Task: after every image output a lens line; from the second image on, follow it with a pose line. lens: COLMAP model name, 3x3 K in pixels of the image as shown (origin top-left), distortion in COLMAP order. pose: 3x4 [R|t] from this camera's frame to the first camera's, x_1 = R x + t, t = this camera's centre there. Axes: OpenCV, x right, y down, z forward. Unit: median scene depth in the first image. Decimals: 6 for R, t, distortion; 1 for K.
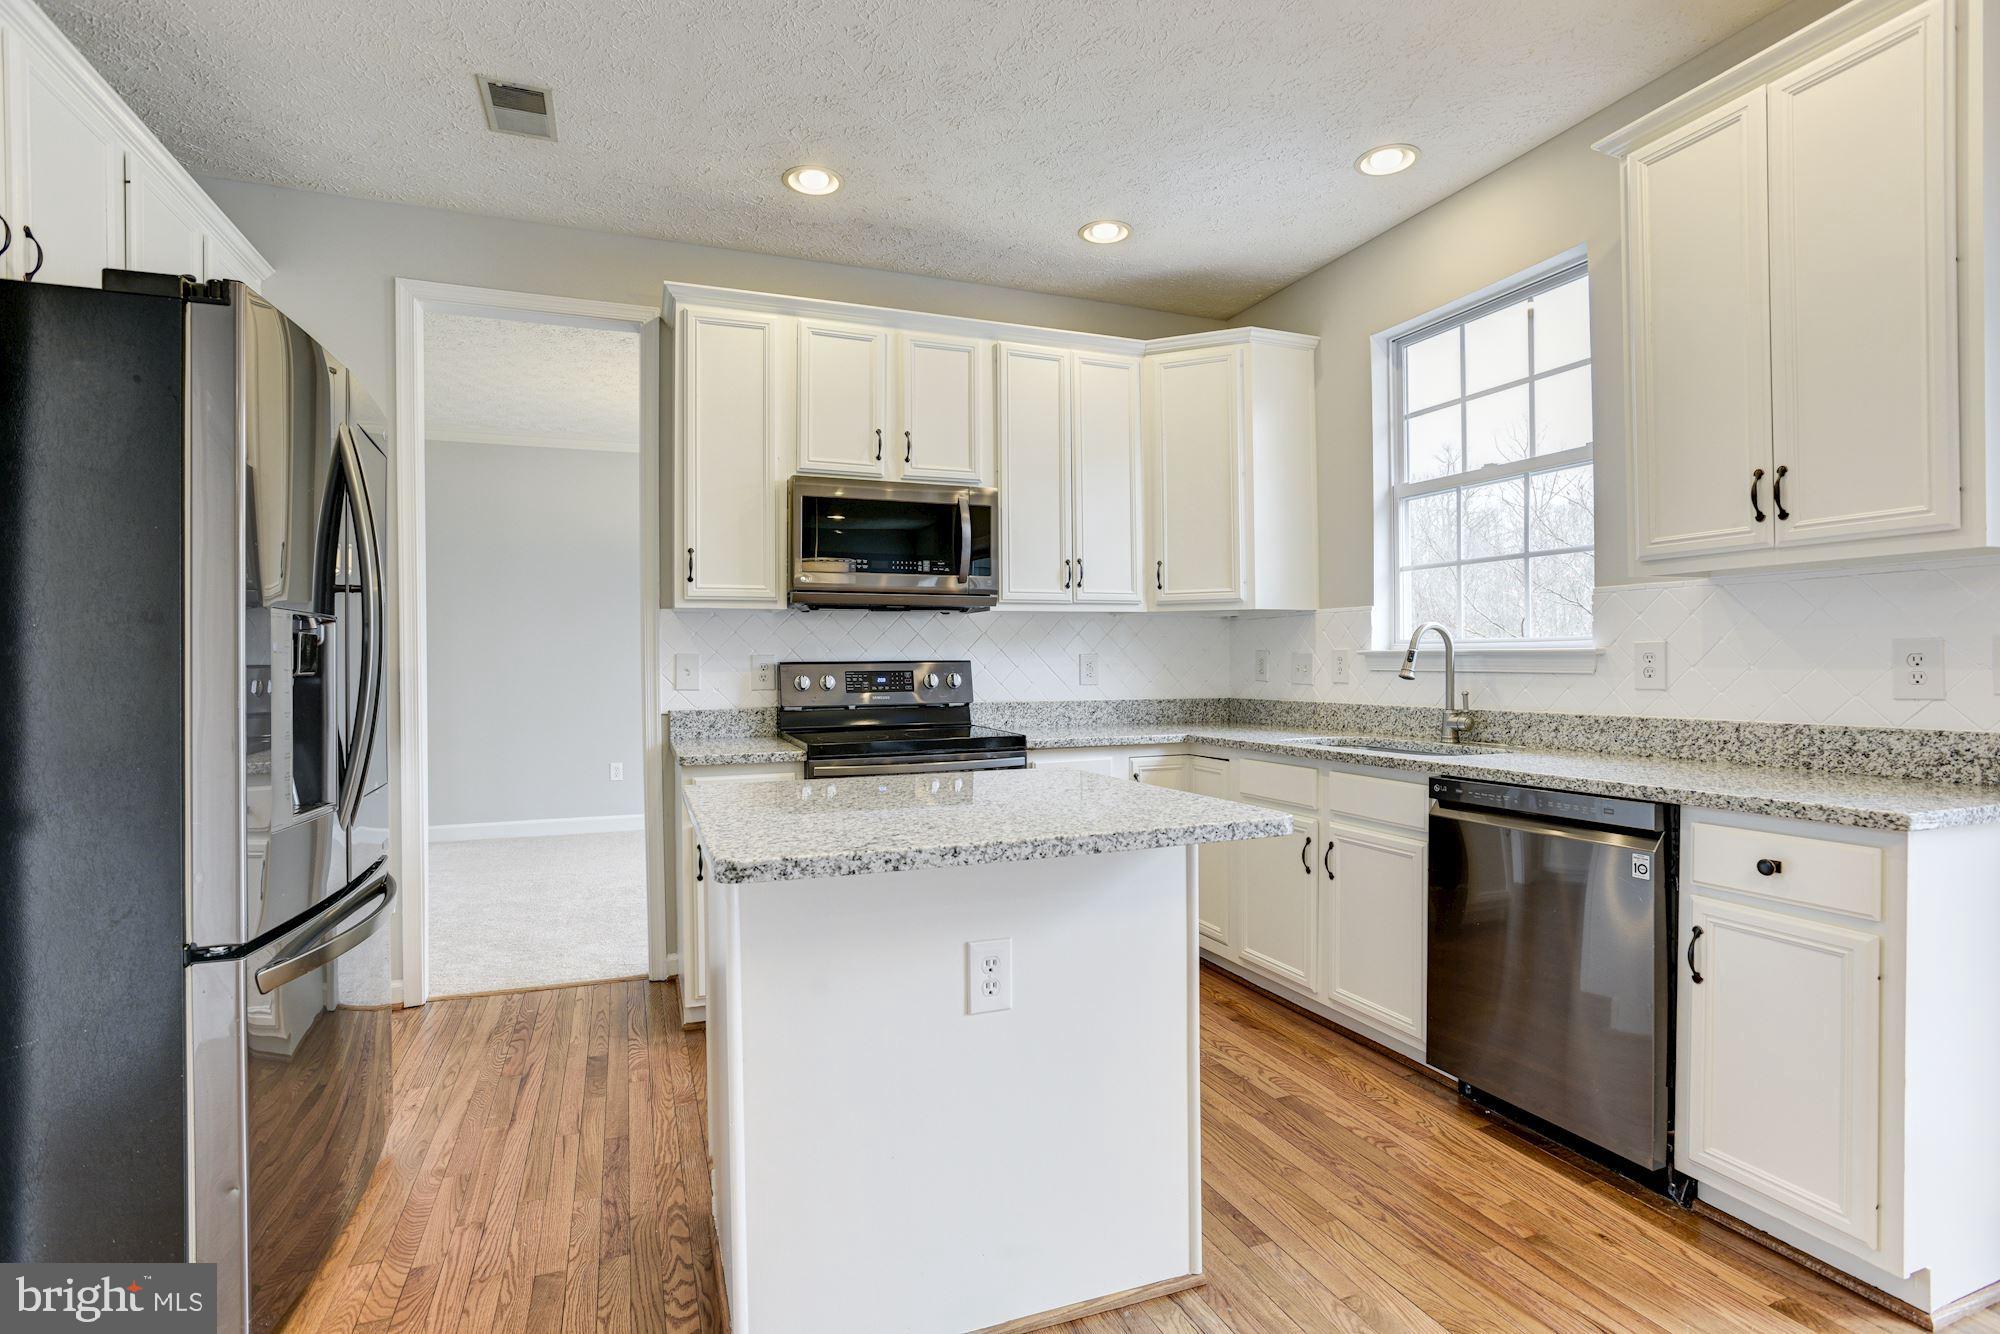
lens RADIAL K [[963.4, 0, 1003.8], [0, 963.4, 664.8], [0, 0, 1]] dist [-0.064877, 0.034537]
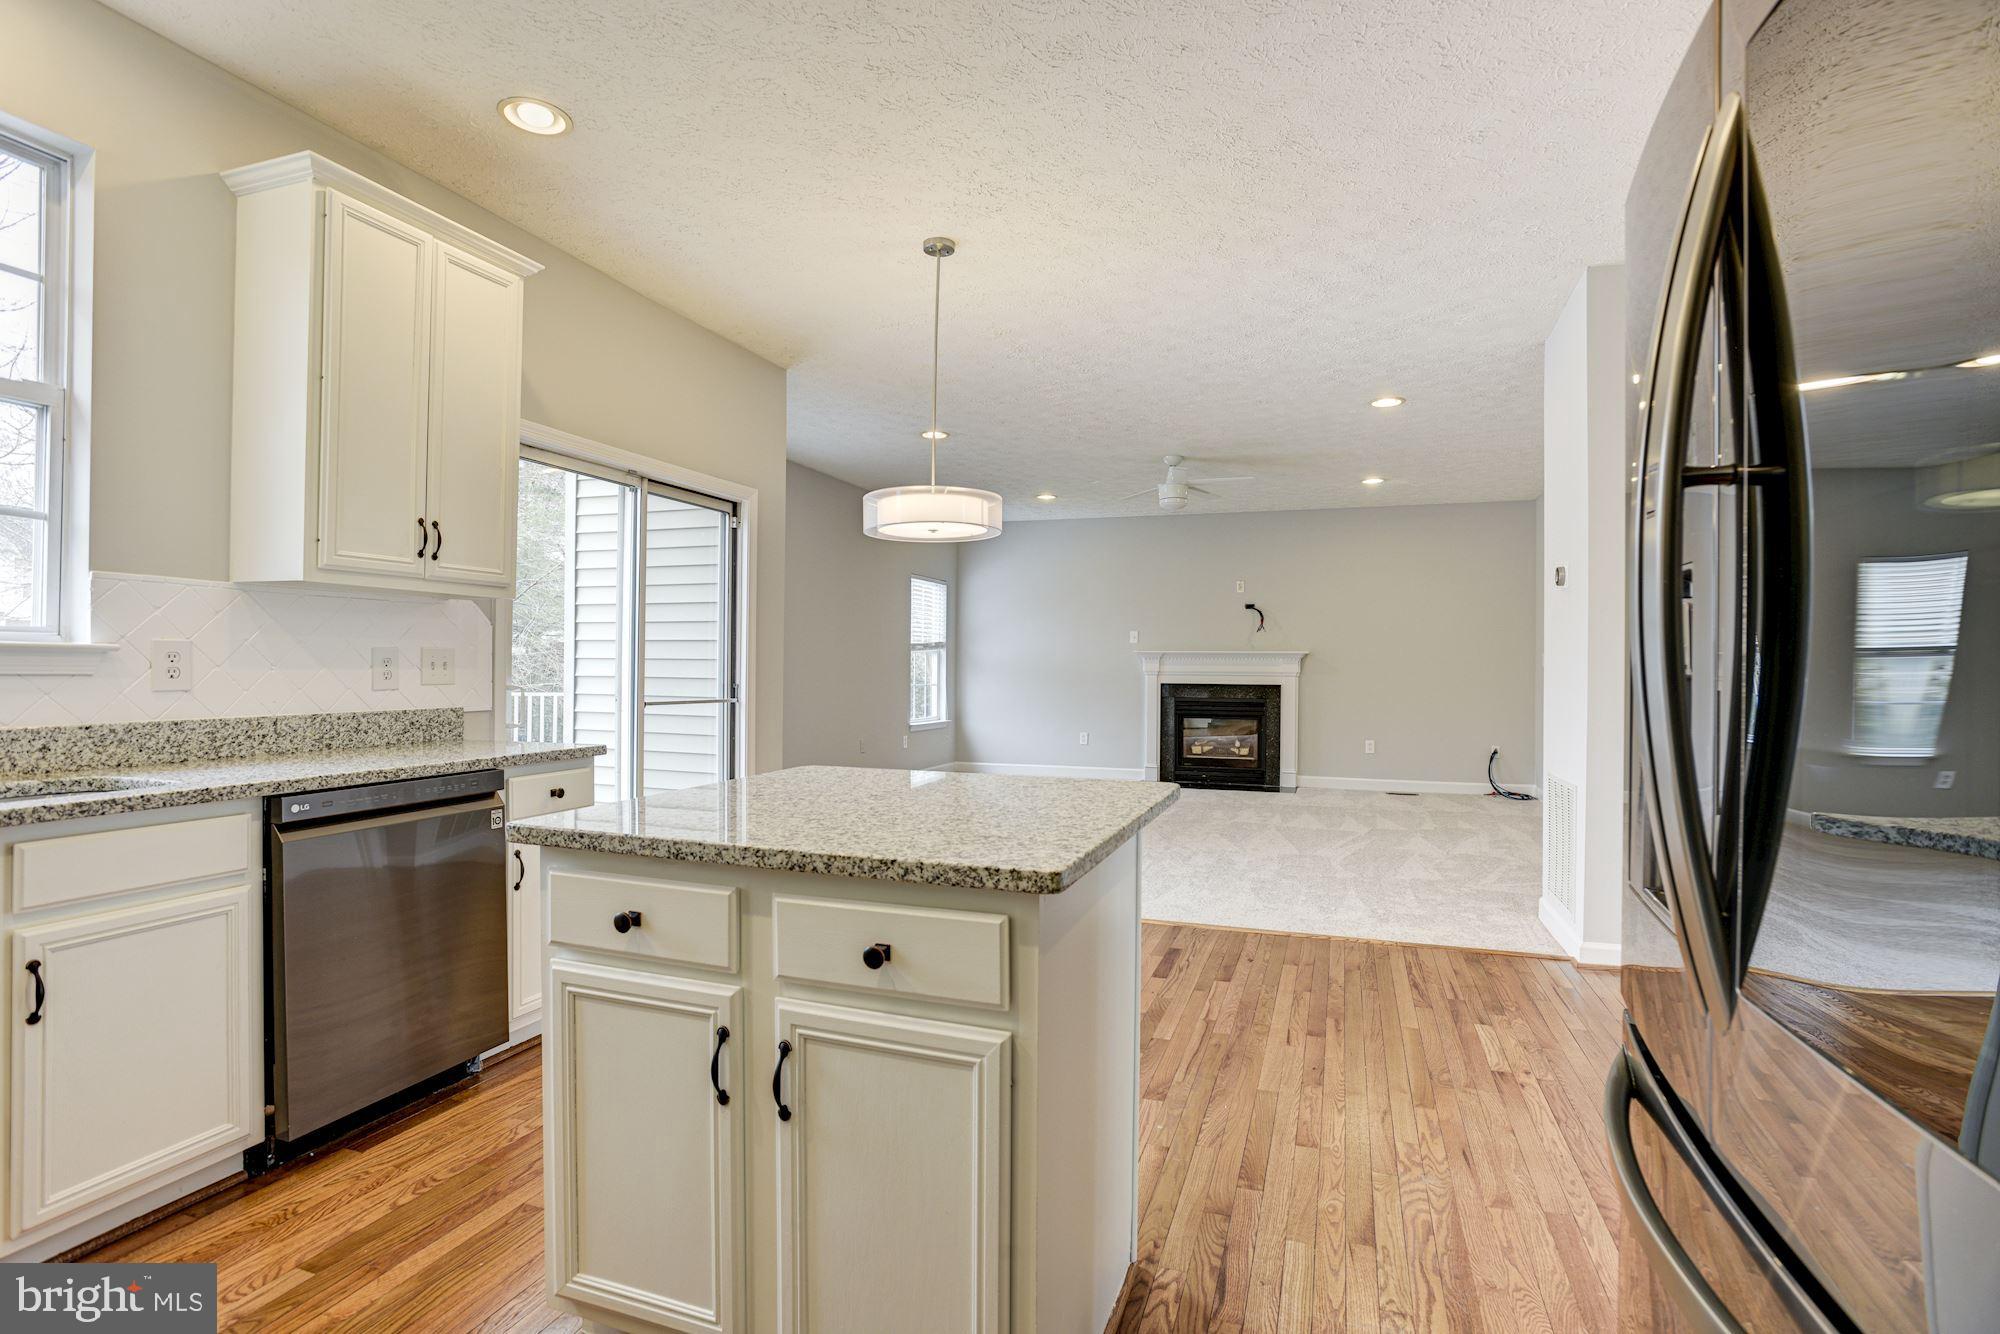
lens RADIAL K [[966.0, 0, 1002.9], [0, 966.0, 664.5], [0, 0, 1]] dist [-0.055577, 0.026459]
pose [[-0.755212, 0.003563, 0.655470, -0.415123], [-0.001688, 0.999971, -0.007381, 0.004187], [-0.655478, -0.006680, -0.755185, 0.880153]]
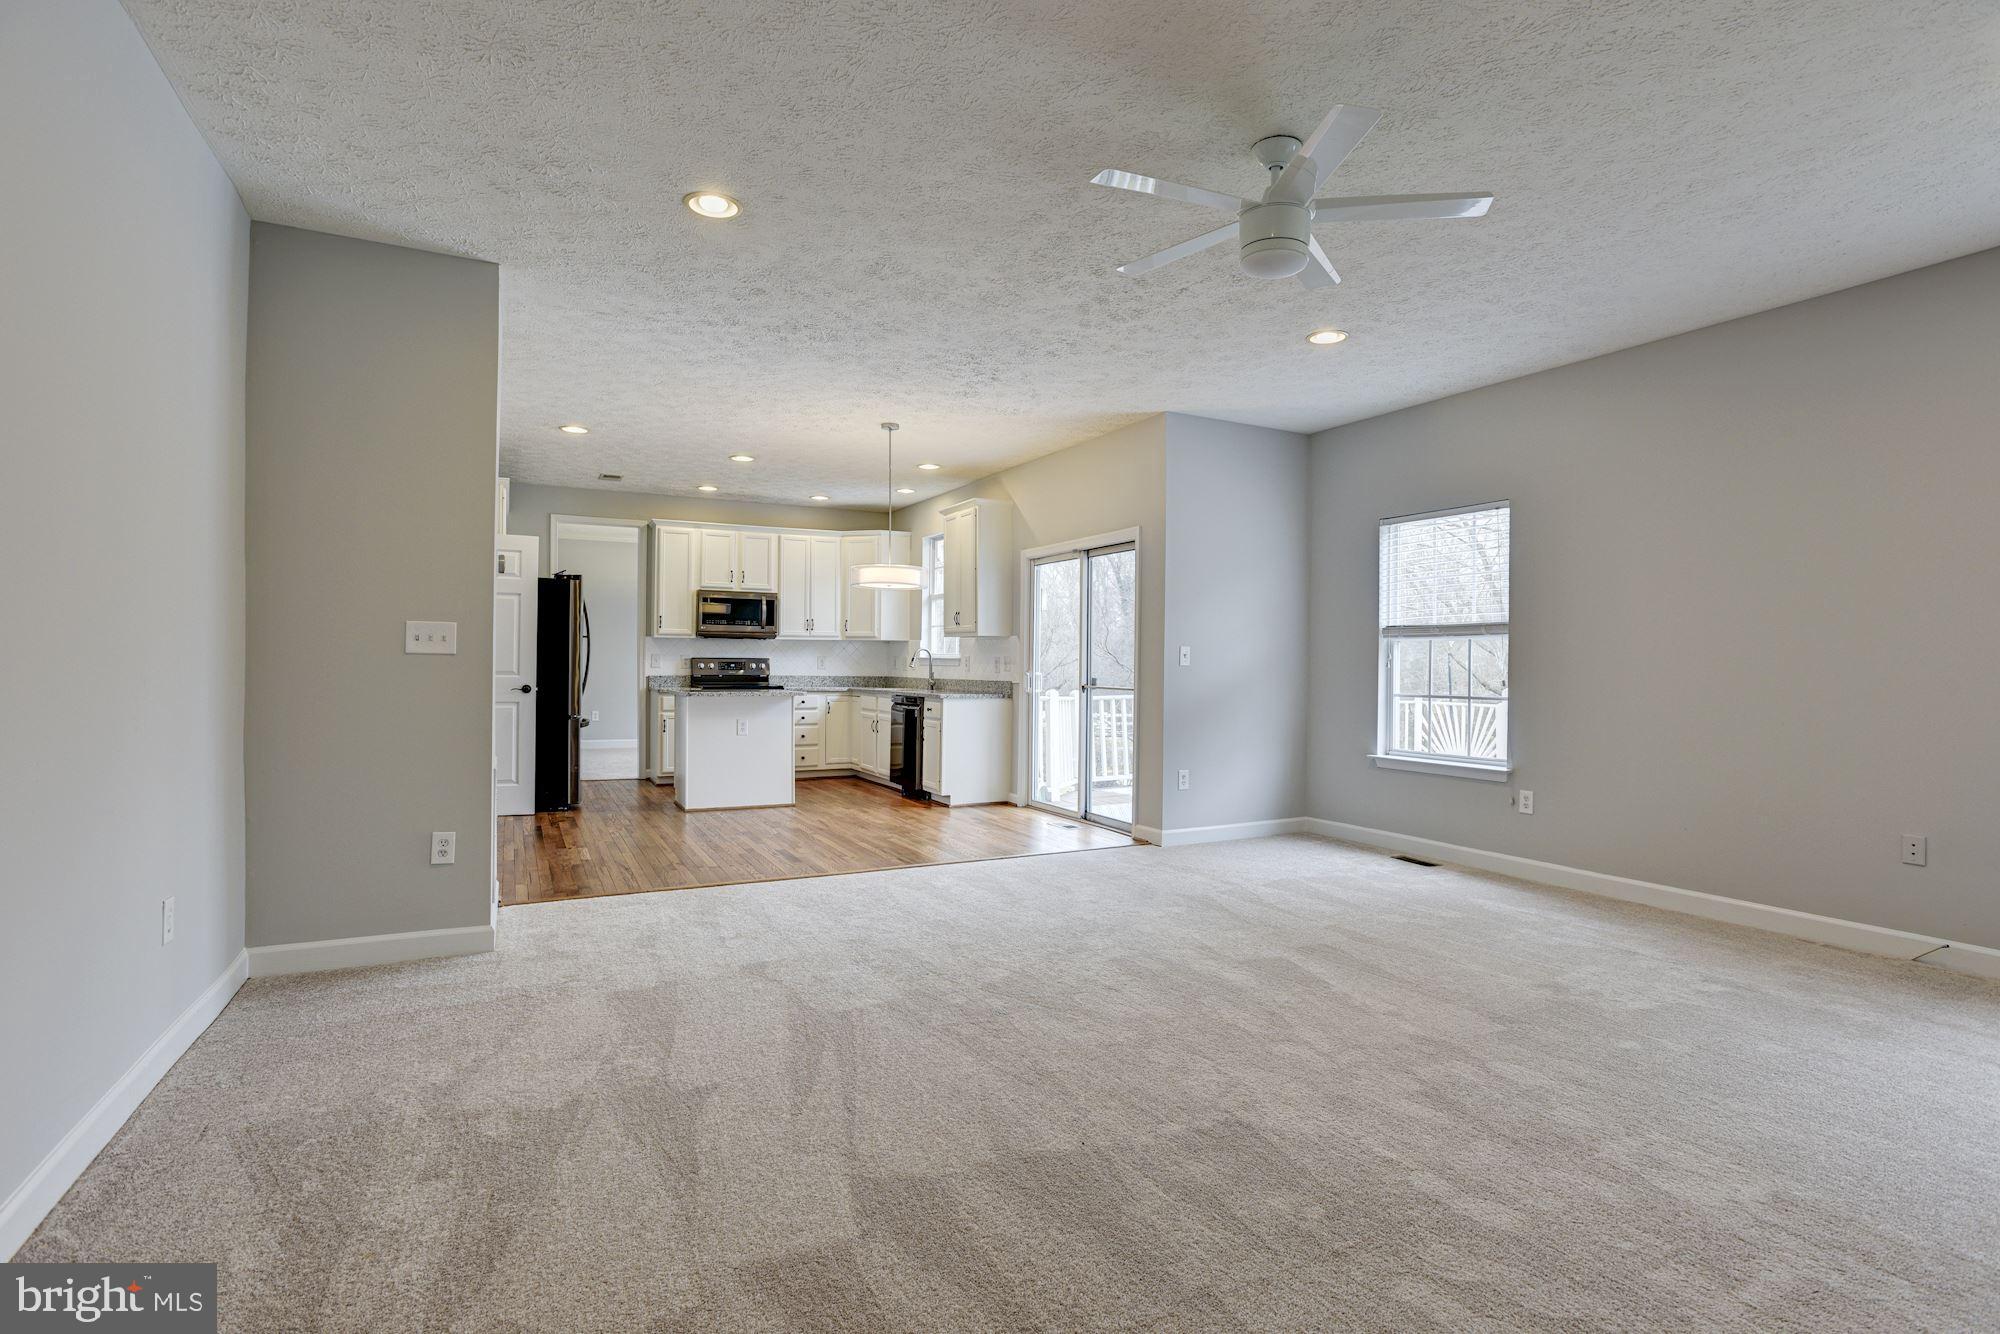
lens RADIAL K [[963.4, 0, 1003.8], [0, 963.4, 664.8], [0, 0, 1]] dist [-0.064877, 0.034537]
pose [[0.994469, 0.016872, 0.103669, 0.353698], [-0.016978, 0.999856, 0.000133, 0.002010], [-0.103652, -0.001893, 0.994612, -1.746304]]
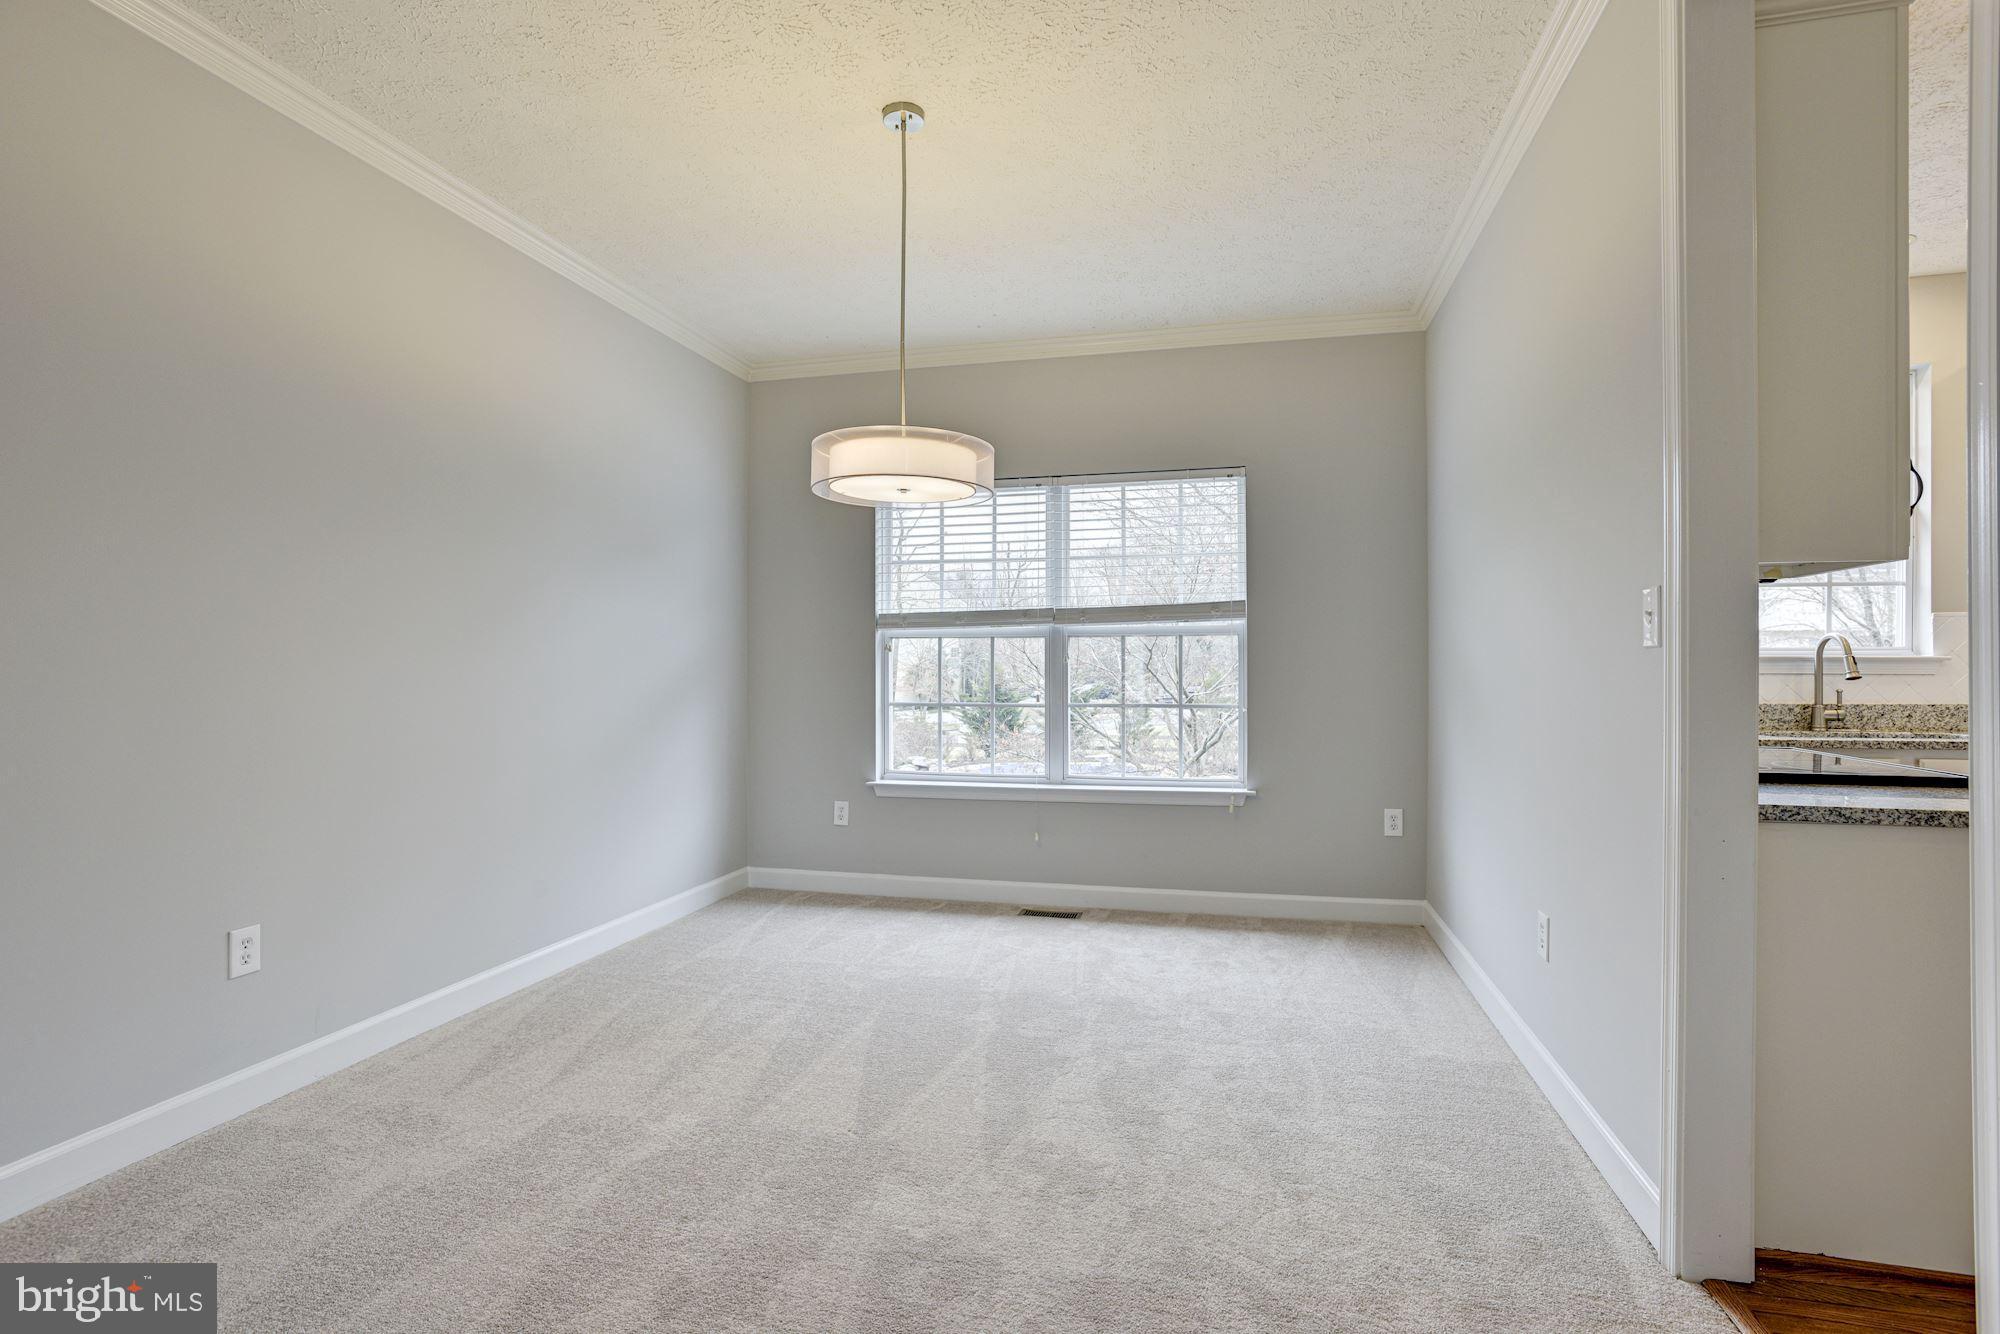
lens RADIAL K [[966.0, 0, 1002.9], [0, 966.0, 664.5], [0, 0, 1]] dist [-0.055577, 0.026459]
pose [[0.575453, 0.003151, 0.817829, -1.044908], [-0.002541, 0.999995, -0.002066, 0.000889], [-0.817831, -0.000889, 0.575458, 1.065059]]
